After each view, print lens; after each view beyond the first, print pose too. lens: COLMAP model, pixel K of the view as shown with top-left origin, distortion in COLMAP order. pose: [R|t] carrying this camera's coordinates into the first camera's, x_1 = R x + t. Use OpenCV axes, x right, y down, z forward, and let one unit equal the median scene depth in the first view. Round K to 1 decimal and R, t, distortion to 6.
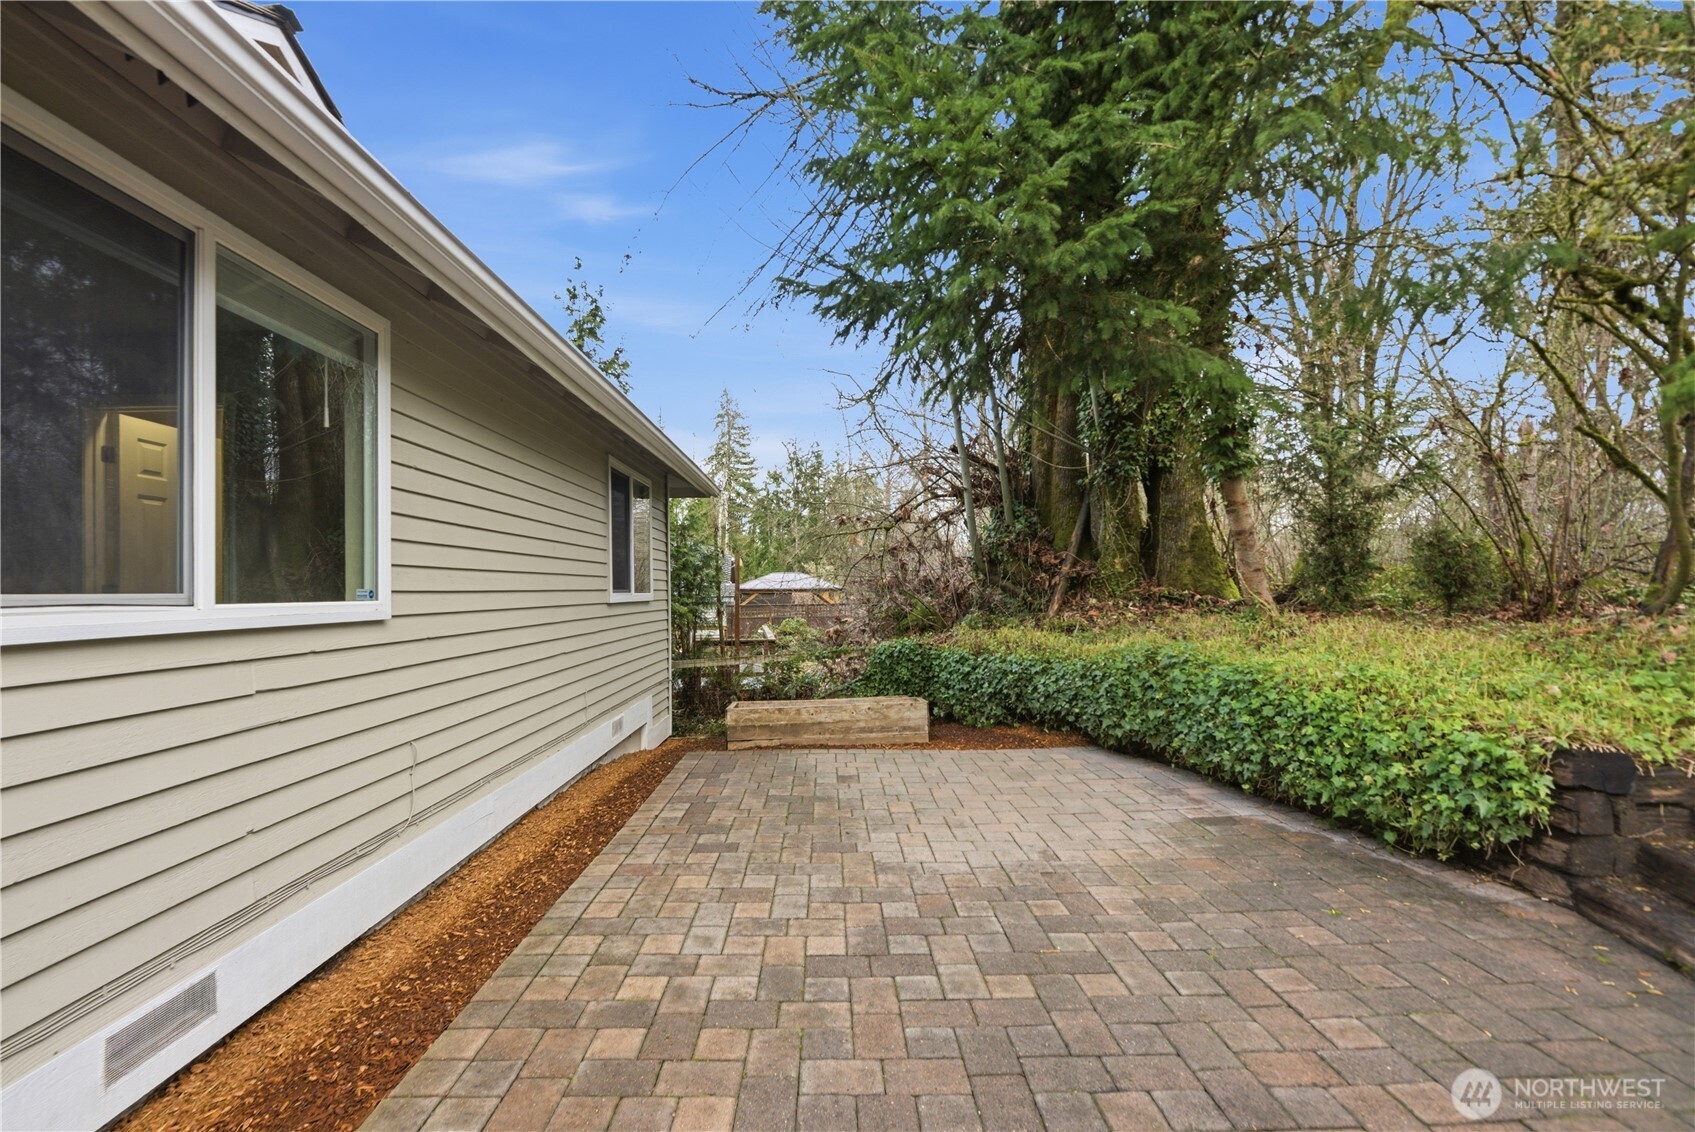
lens RADIAL K [[748.2, 0, 845.4], [0, 748.2, 578.7], [0, 0, 1]] dist [-0.001118, -0.001044]
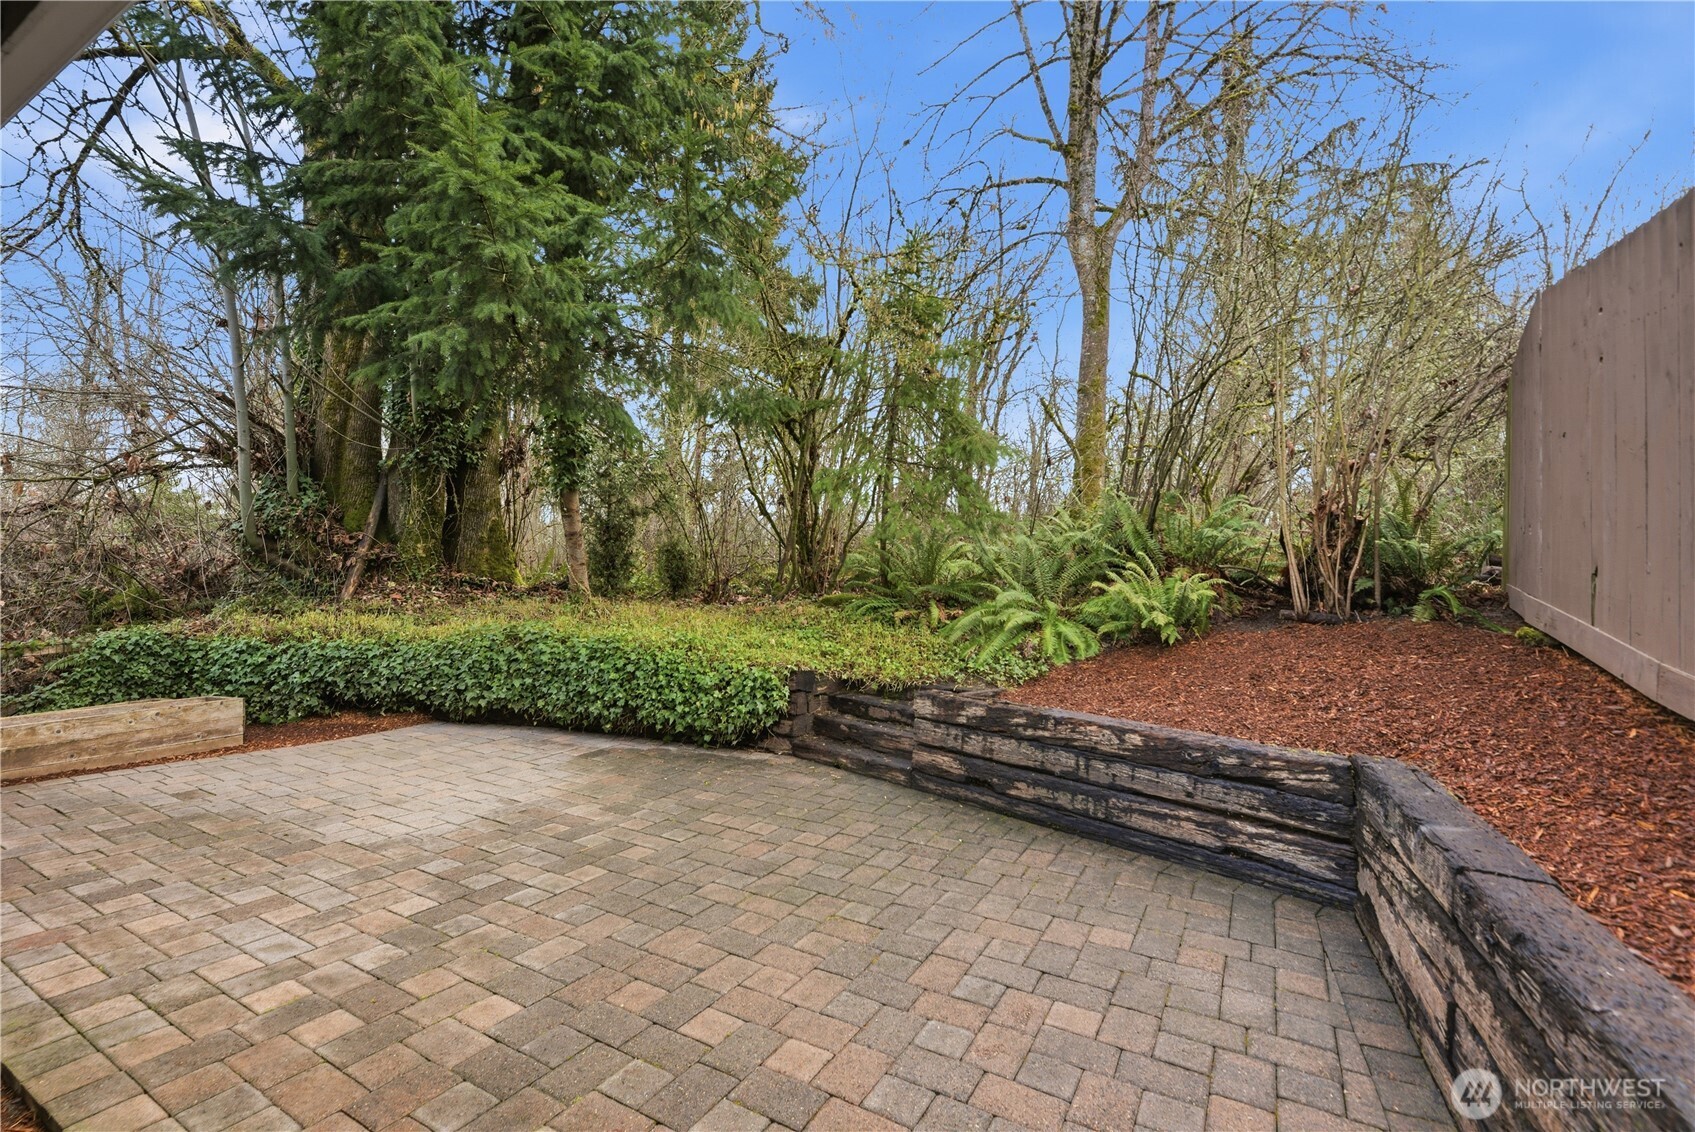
lens RADIAL K [[748.2, 0, 840.8], [0, 748.2, 564.3], [0, 0, 1]] dist [-0.001118, -0.001044]
pose [[0.503625, 0.044861, 0.862757, -0.466443], [-0.046637, 0.998606, -0.024701, -0.000157], [-0.862662, -0.027797, 0.505016, -0.039579]]
